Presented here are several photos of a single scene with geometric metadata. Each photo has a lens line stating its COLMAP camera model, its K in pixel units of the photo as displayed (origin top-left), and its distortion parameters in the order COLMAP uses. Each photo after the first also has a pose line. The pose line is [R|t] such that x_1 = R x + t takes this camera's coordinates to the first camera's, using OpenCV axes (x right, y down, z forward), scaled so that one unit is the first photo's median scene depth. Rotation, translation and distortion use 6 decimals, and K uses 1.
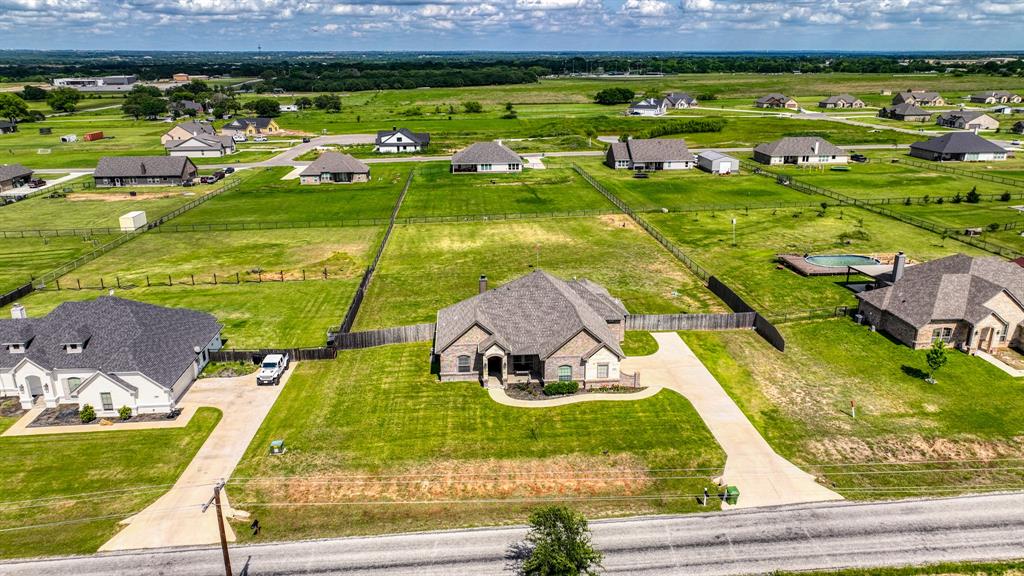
lens RADIAL K [[719.6, 0, 512.0], [0, 719.6, 288.0], [0, 0, 1]] dist [0.003916, 0.001618]
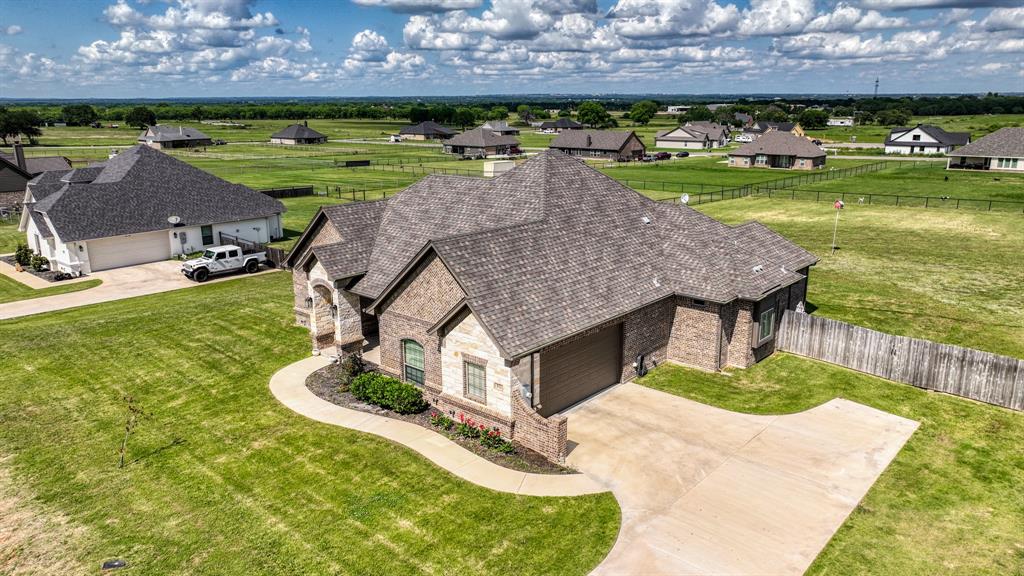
lens RADIAL K [[723.6, 0, 512.0], [0, 723.6, 288.0], [0, 0, 1]] dist [0.006785, 0.005561]
pose [[0.700648, 0.183397, -0.689534, 0.125752], [-0.222107, 0.974447, 0.033490, 0.017974], [0.678056, 0.129685, 0.723479, 0.247902]]
